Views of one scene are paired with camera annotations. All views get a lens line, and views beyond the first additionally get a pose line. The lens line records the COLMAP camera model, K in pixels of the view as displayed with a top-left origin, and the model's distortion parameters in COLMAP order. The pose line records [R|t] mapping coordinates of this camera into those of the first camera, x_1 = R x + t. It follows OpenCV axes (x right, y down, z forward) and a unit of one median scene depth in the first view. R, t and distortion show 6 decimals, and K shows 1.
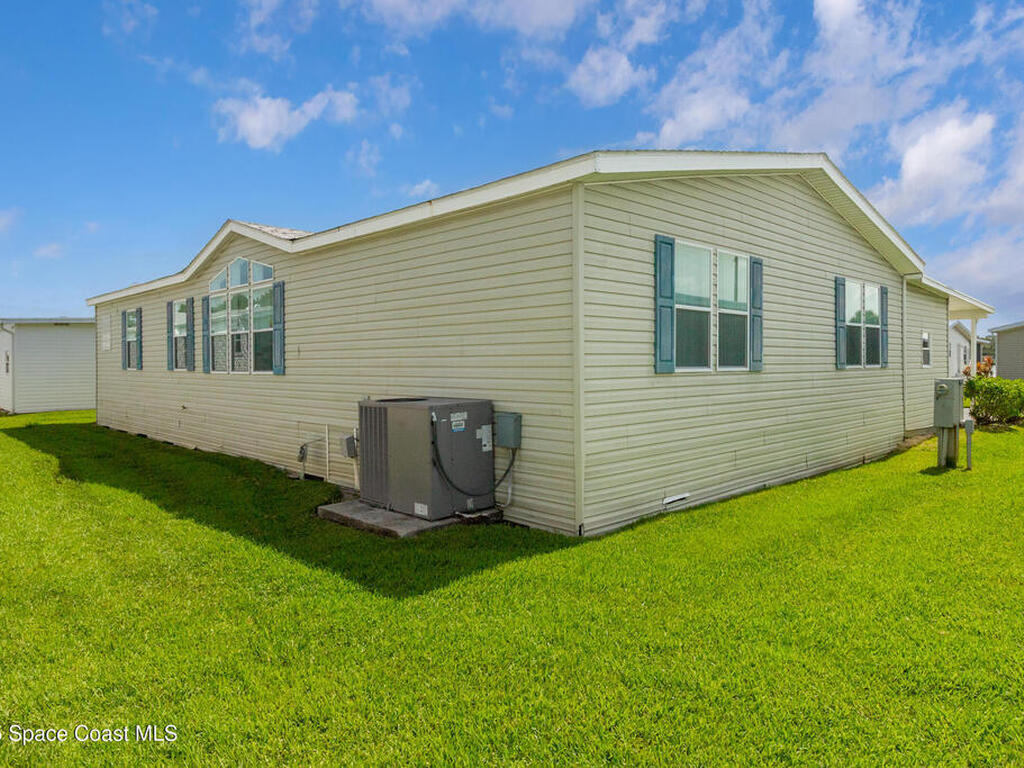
lens RADIAL K [[678.4, 0, 511.1], [0, 678.4, 380.2], [0, 0, 1]] dist [-0.026318, -0.001838]
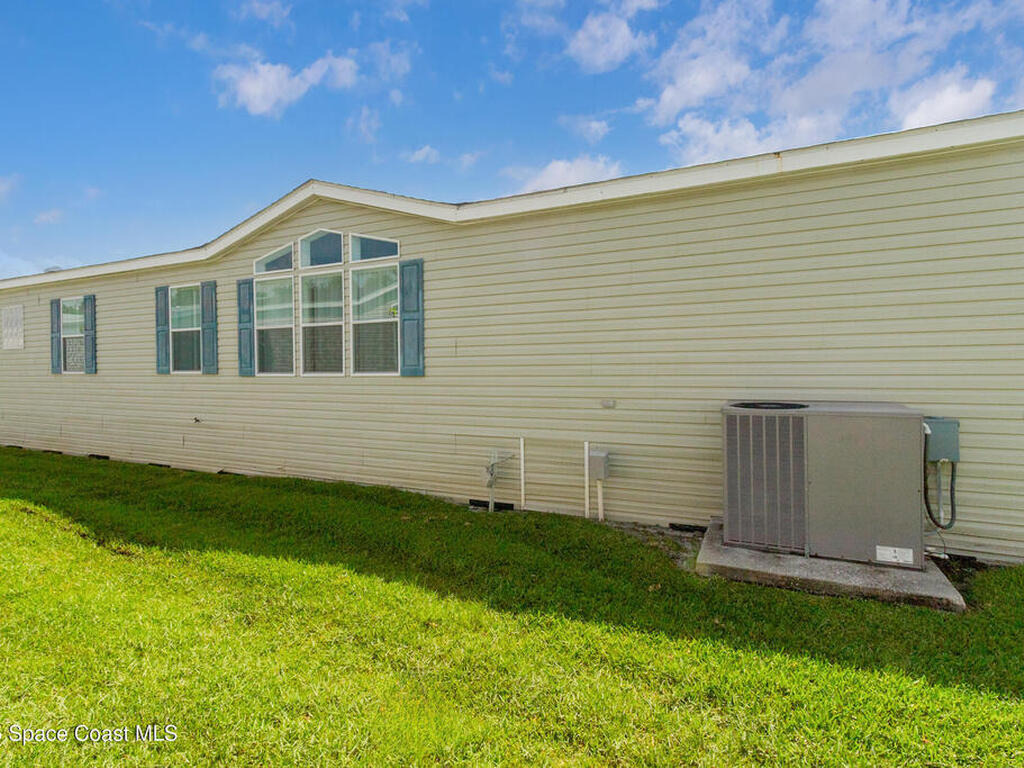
lens RADIAL K [[526.5, 0, 512.9], [0, 526.5, 378.7], [0, 0, 1]] dist [-0.001744, -0.000617]
pose [[0.939532, -0.013436, 0.342198, -0.448876], [0.014565, 0.999894, -0.000730, -0.003473], [-0.342152, 0.005670, 0.939628, 0.380848]]
